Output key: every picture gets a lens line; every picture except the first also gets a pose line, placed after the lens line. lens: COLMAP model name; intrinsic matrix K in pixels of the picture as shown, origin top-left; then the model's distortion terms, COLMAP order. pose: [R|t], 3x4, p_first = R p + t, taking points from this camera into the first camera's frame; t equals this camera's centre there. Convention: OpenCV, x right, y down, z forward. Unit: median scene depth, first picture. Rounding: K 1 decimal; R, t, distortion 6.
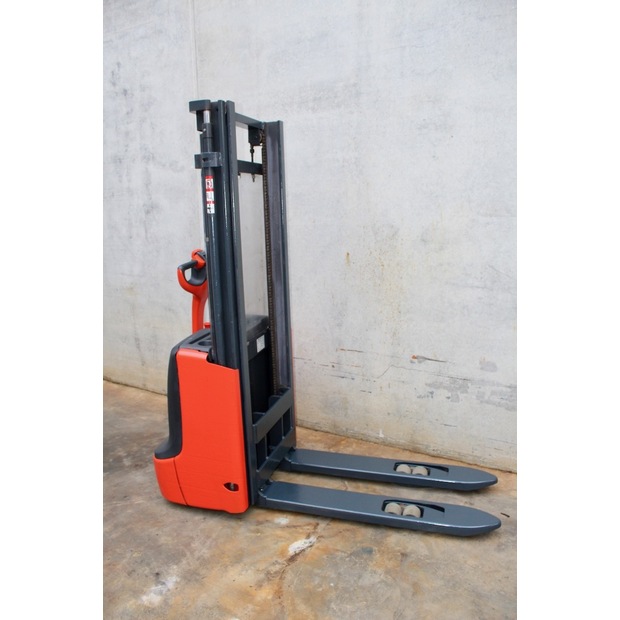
lens RADIAL K [[512.2, 0, 306.2], [0, 512.2, 314.1], [0, 0, 1]] dist [-0.159828, 0.139019]
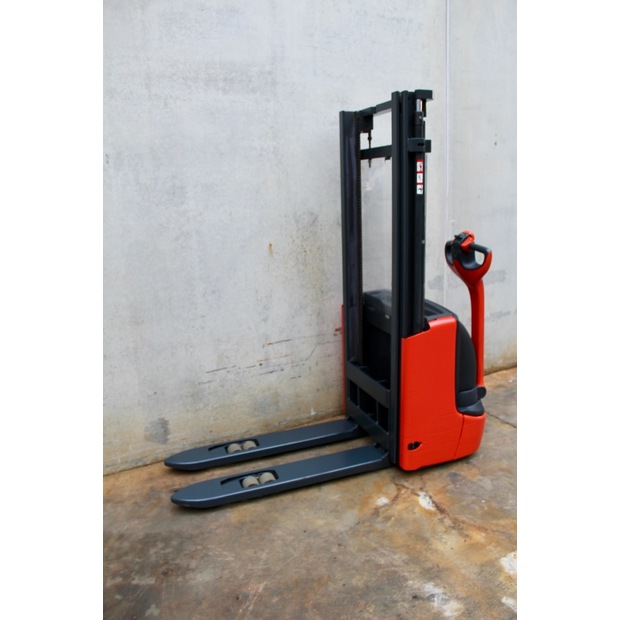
lens RADIAL K [[512.2, 0, 309.2], [0, 512.2, 315.1], [0, 0, 1]] dist [-0.159828, 0.139019]
pose [[0.528200, -0.200589, 0.825087, -0.803069], [0.202061, 0.973476, 0.107310, -0.086330], [-0.824728, 0.110037, 0.554722, 0.461426]]
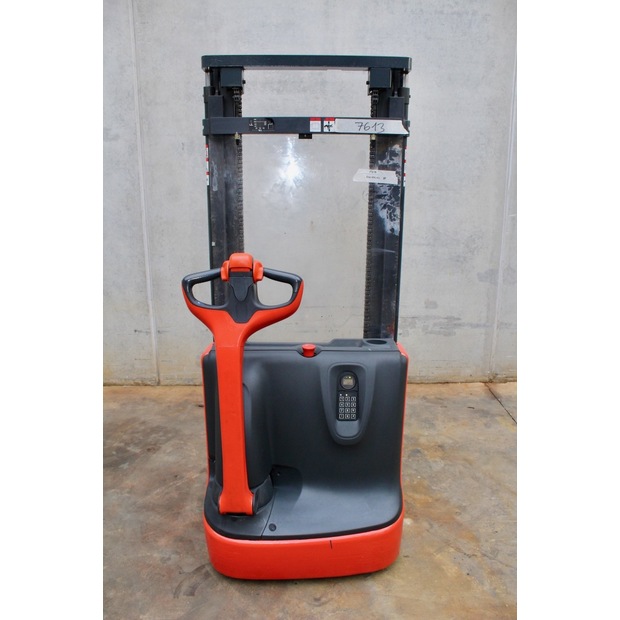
lens RADIAL K [[512.2, 0, 307.1], [0, 512.2, 314.4], [0, 0, 1]] dist [-0.159828, 0.139019]
pose [[0.852041, -0.112571, 0.511227, -0.600511], [0.089440, 0.993550, 0.069712, 0.007307], [-0.515777, -0.013673, 0.856614, 0.029277]]
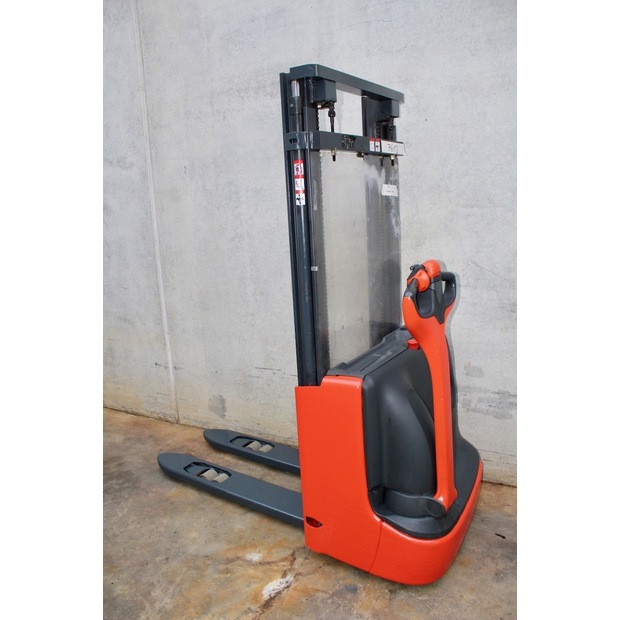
lens RADIAL K [[512.2, 0, 305.5], [0, 512.2, 315.3], [0, 0, 1]] dist [-0.159828, 0.139019]
pose [[0.997648, -0.040299, 0.055444, 0.009687], [0.039677, 0.999137, 0.012269, -0.021915], [-0.055890, -0.010041, 0.998386, 0.103185]]
